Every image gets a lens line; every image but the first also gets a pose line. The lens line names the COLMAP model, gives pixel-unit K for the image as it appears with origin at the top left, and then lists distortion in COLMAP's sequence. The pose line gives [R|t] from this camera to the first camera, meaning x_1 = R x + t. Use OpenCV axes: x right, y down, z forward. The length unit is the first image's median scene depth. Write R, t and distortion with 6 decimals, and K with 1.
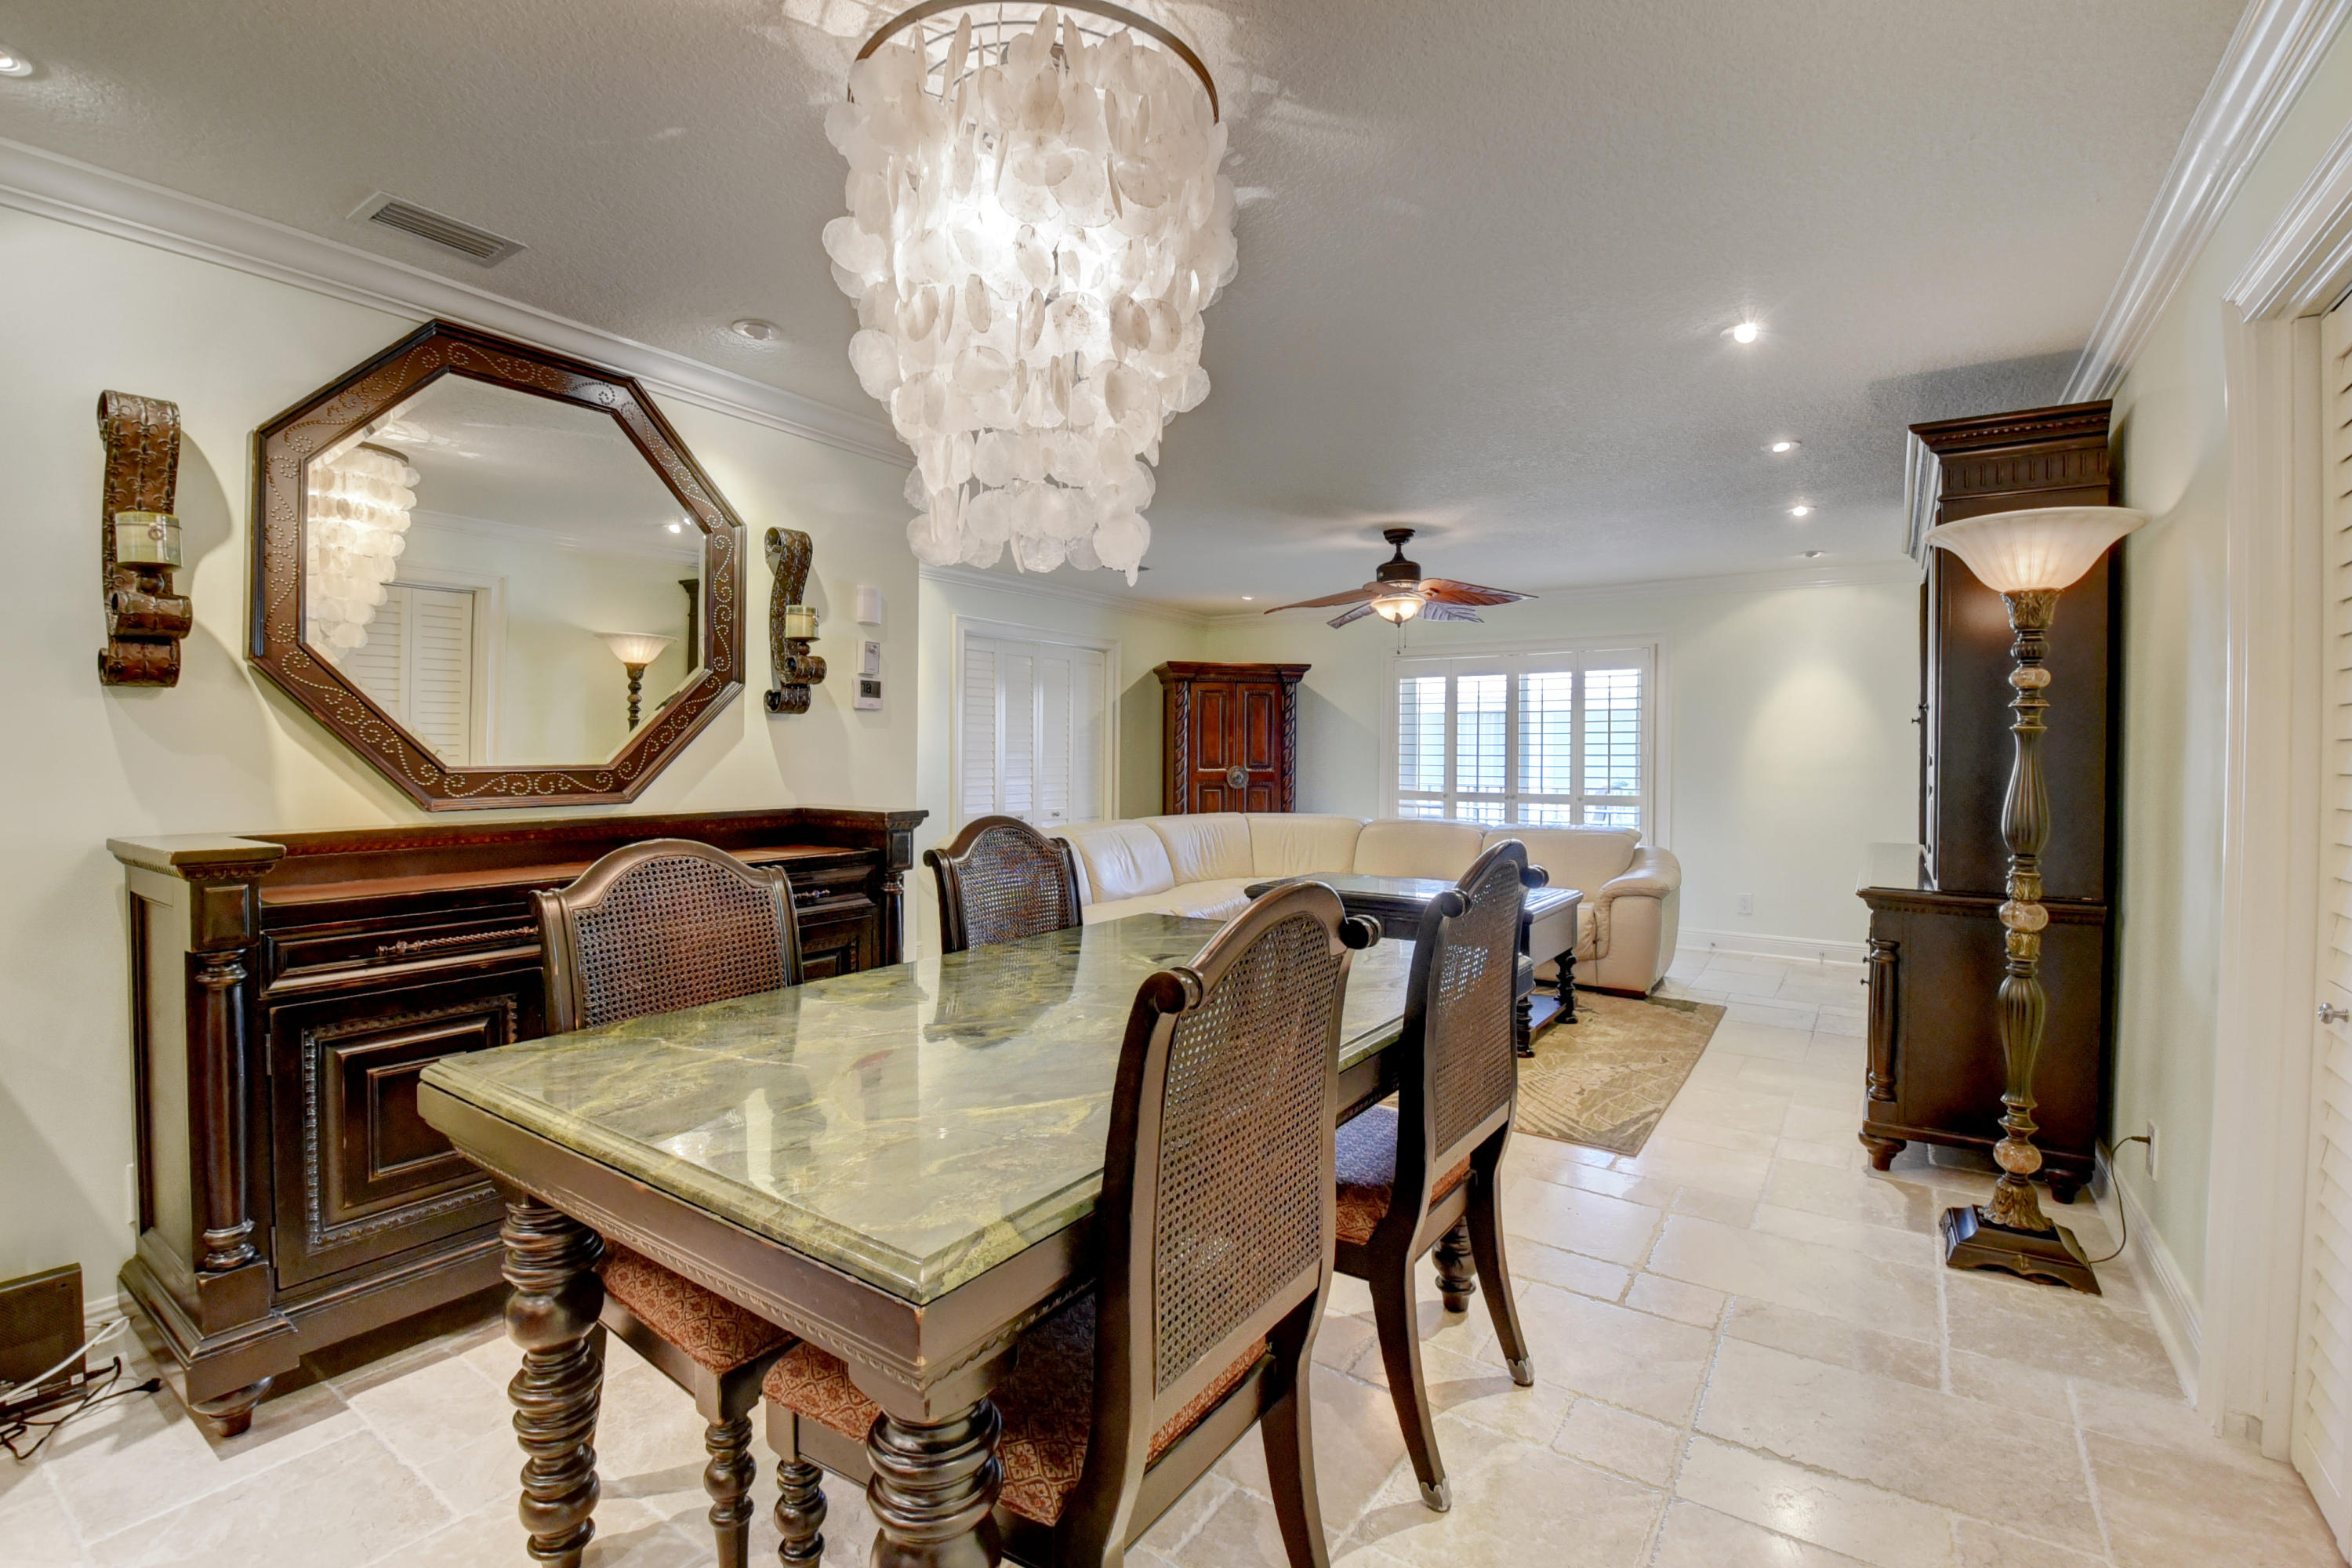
lens RADIAL K [[1033.6, 0, 1155.8], [0, 1033.6, 765.1], [0, 0, 1]] dist [0.003656, -0.014819]
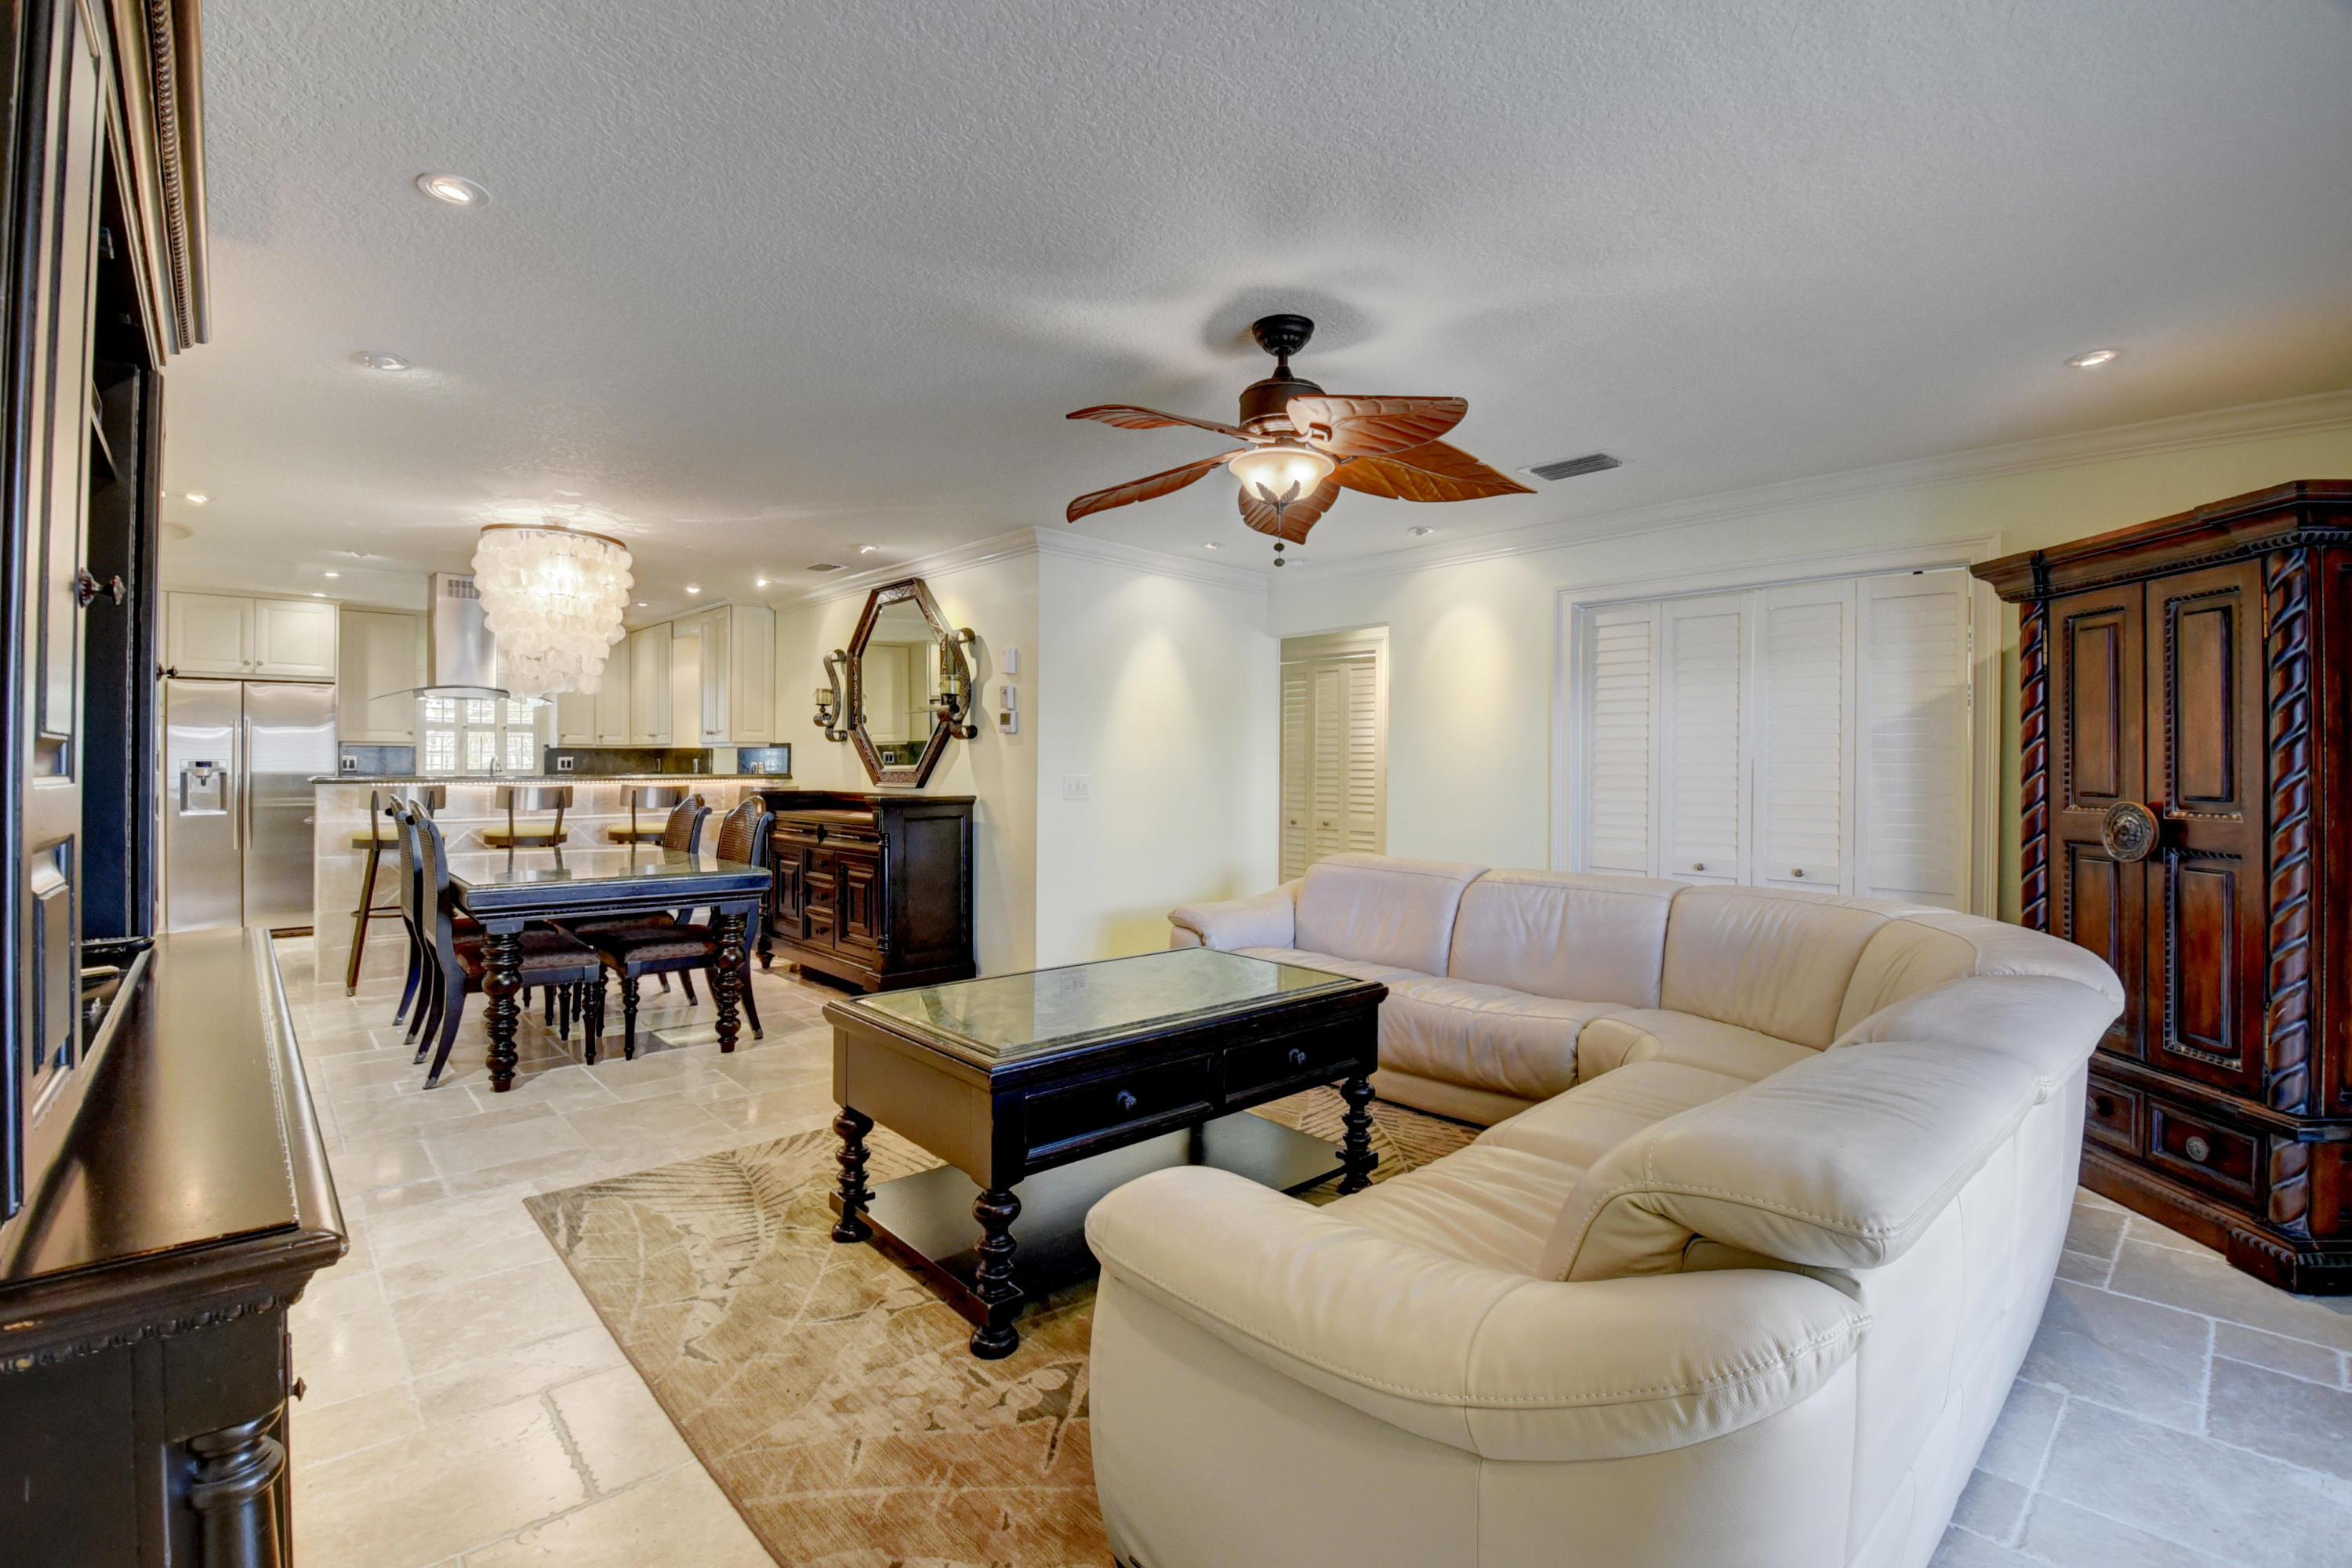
lens RADIAL K [[1033.6, 0, 1161.0], [0, 1033.6, 761.2], [0, 0, 1]] dist [0.003656, -0.014819]
pose [[-0.210899, -0.006991, -0.977483, 0.748059], [-0.016606, 0.999856, -0.003568, -0.009474], [0.977367, 0.015479, -0.210985, 1.049988]]
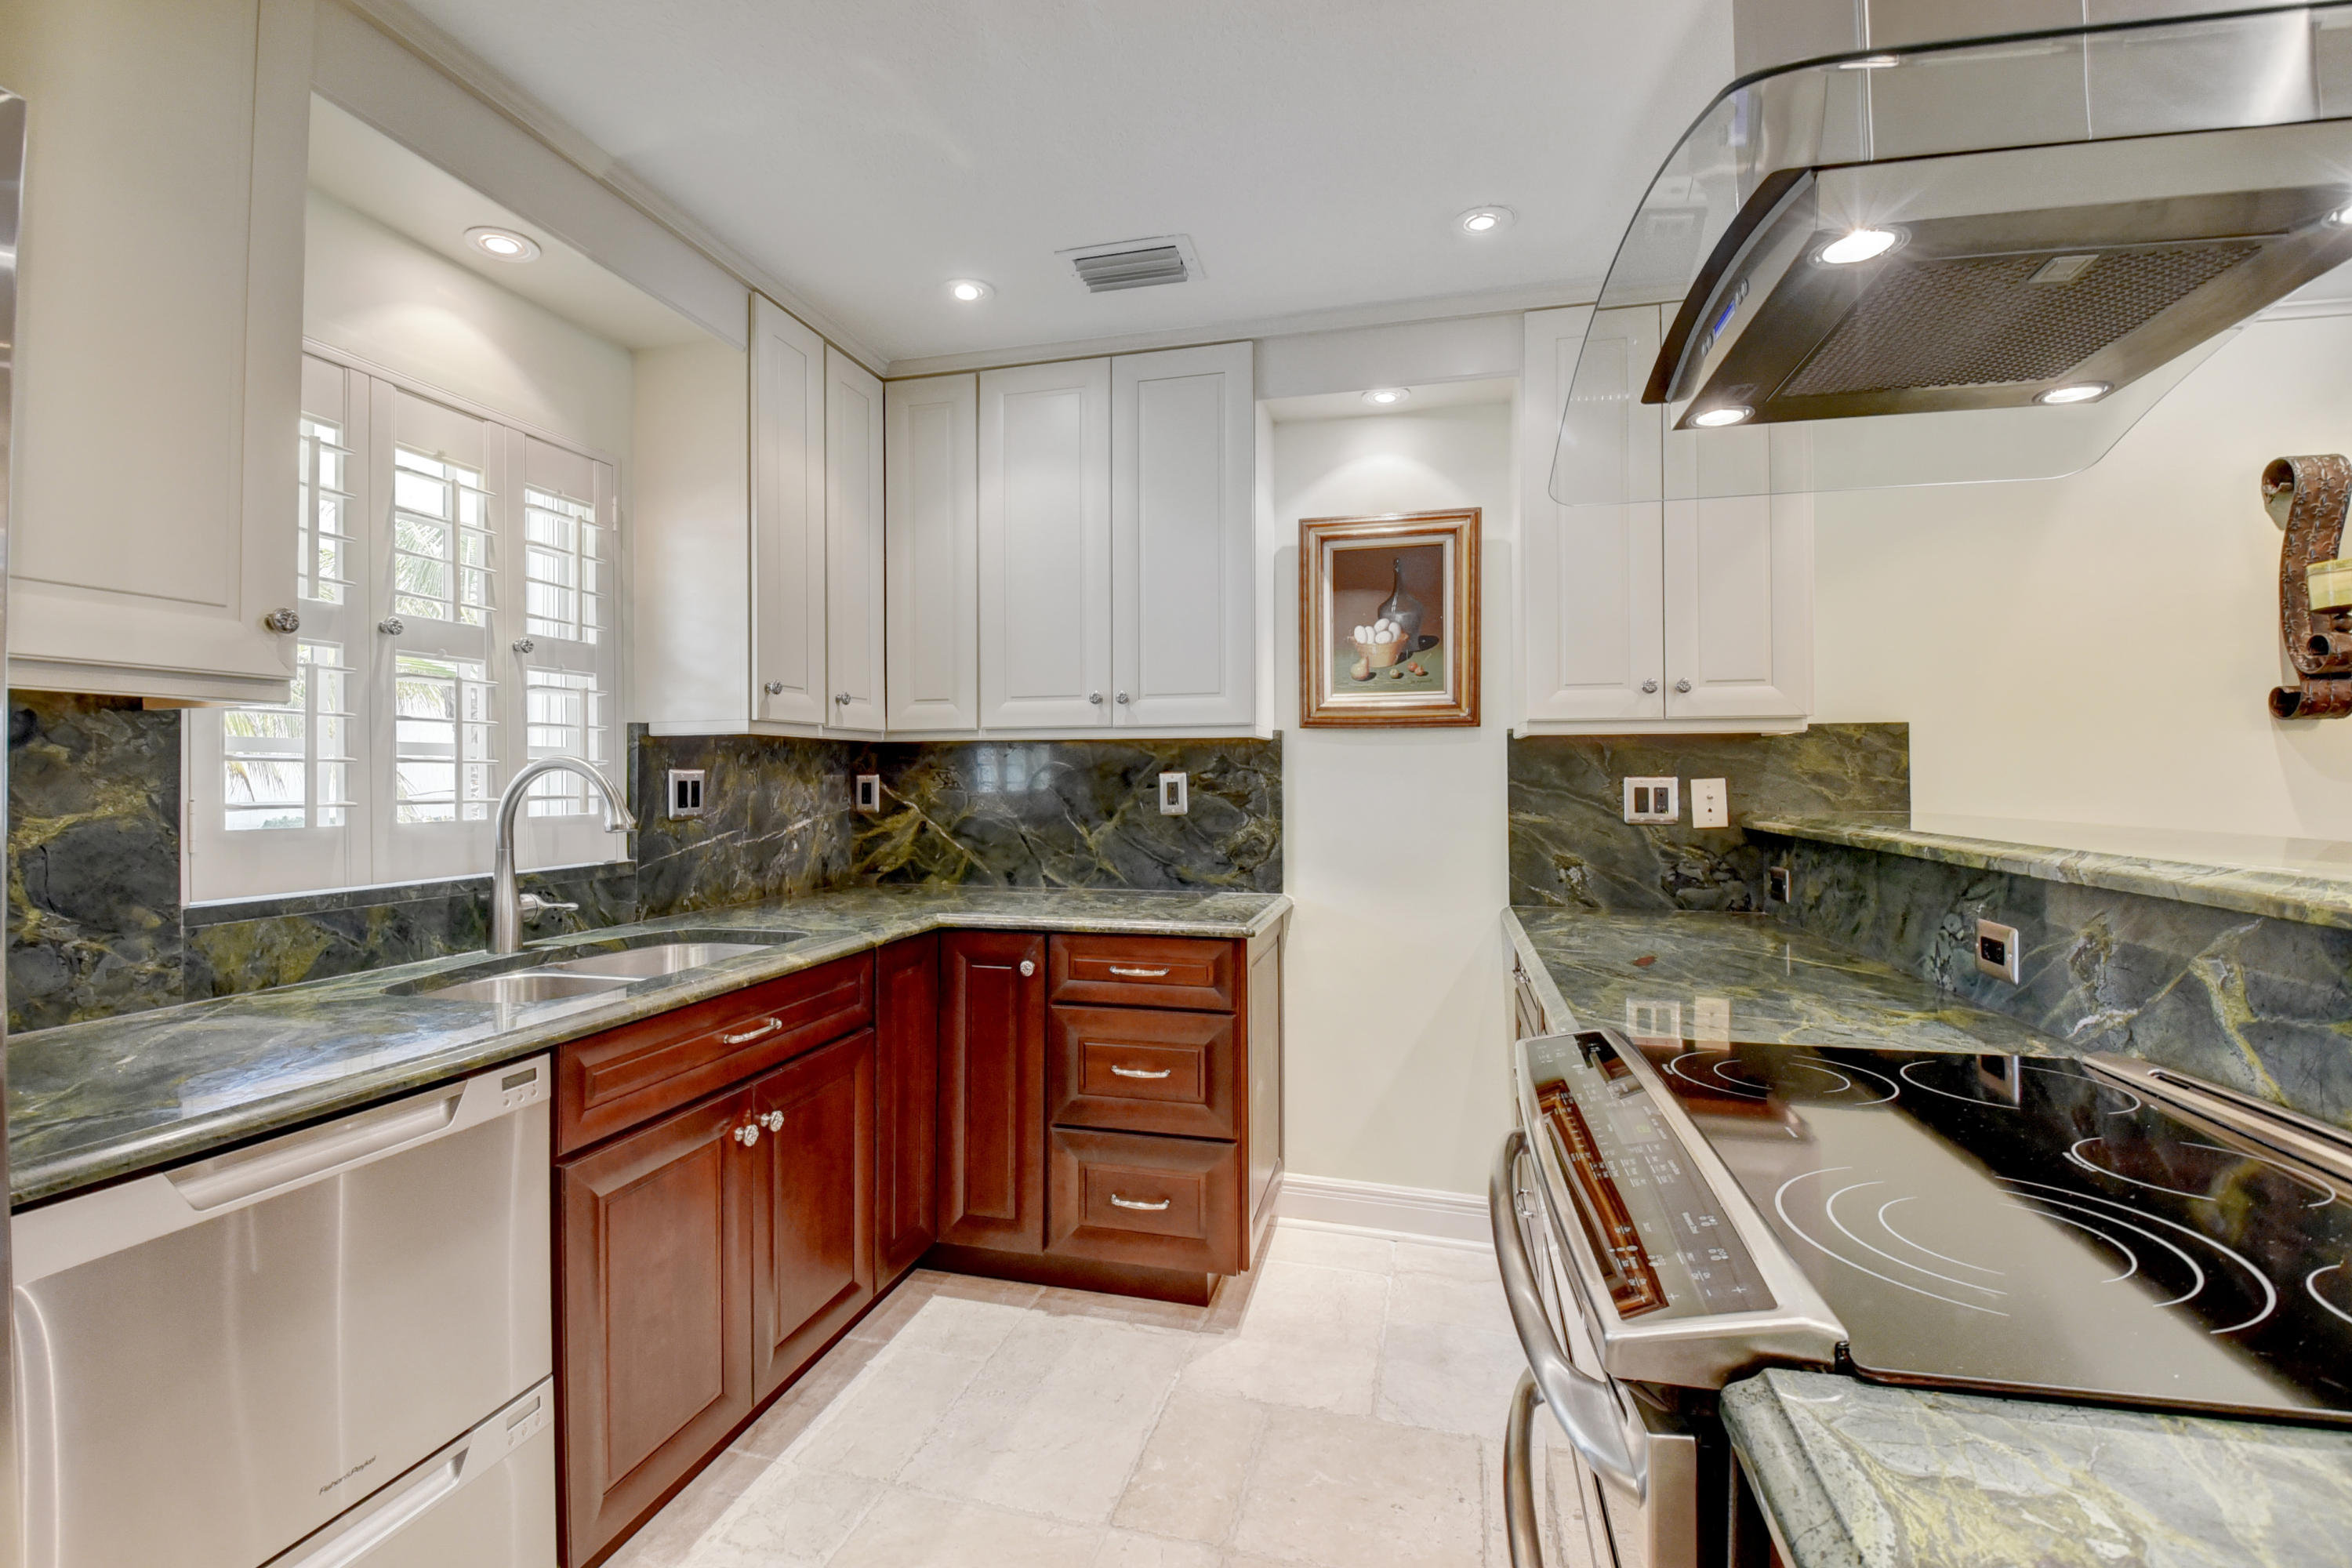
lens RADIAL K [[1033.6, 0, 1169.7], [0, 1033.6, 764.0], [0, 0, 1]] dist [0.003656, -0.014819]
pose [[0.356257, -0.012962, -0.934298, -0.167503], [-0.006401, 0.999846, -0.016312, -0.001581], [0.934366, 0.011792, 0.356119, -0.211256]]
